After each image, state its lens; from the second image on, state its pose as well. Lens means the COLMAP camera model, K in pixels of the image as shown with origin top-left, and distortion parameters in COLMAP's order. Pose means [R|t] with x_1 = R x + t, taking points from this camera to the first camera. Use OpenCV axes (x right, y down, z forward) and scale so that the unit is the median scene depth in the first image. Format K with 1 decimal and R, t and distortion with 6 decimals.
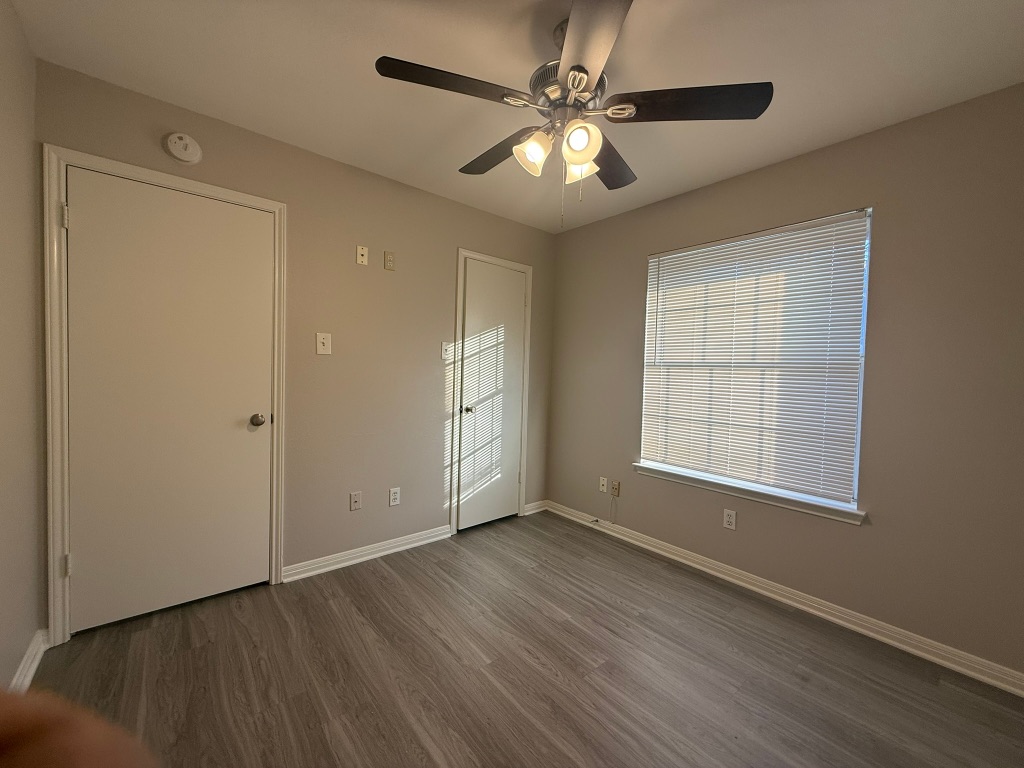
lens RADIAL K [[406.7, 0, 498.2], [0, 406.7, 383.8], [0, 0, 1]] dist [0.006042, -0.000327]
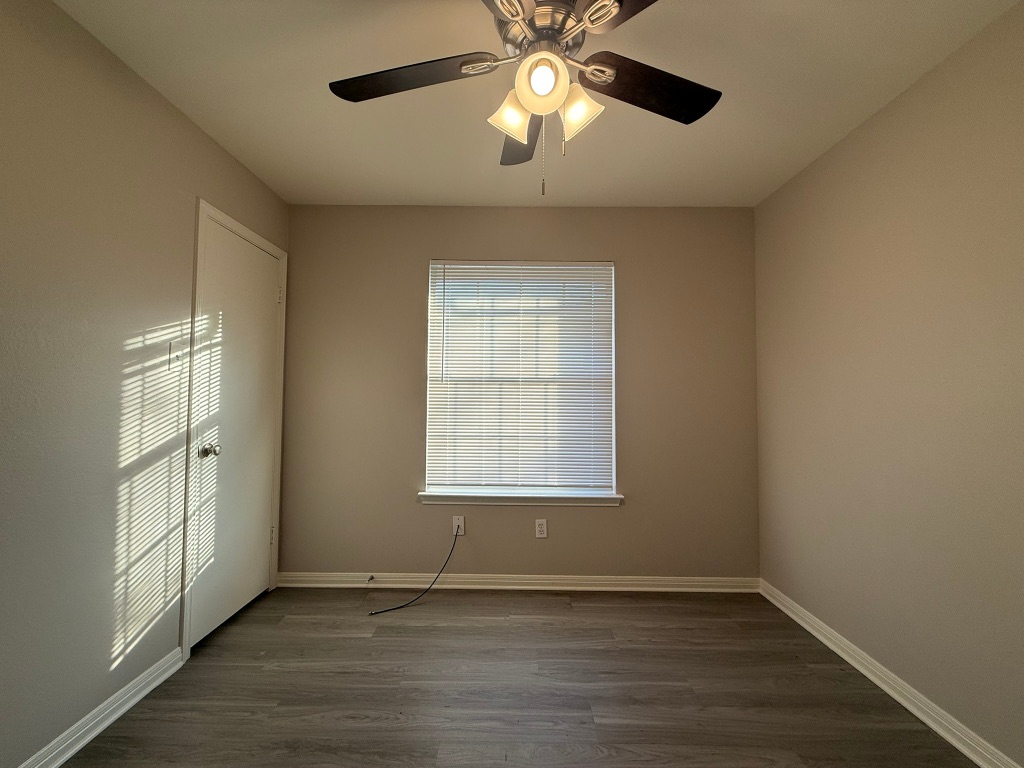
lens RADIAL K [[406.7, 0, 511.1], [0, 406.7, 384.2], [0, 0, 1]] dist [0.006042, -0.000327]
pose [[0.632660, 0.006831, 0.774399, -0.258319], [0.030255, 0.998980, -0.033529, -0.001188], [-0.773838, 0.044642, 0.631808, 0.356775]]
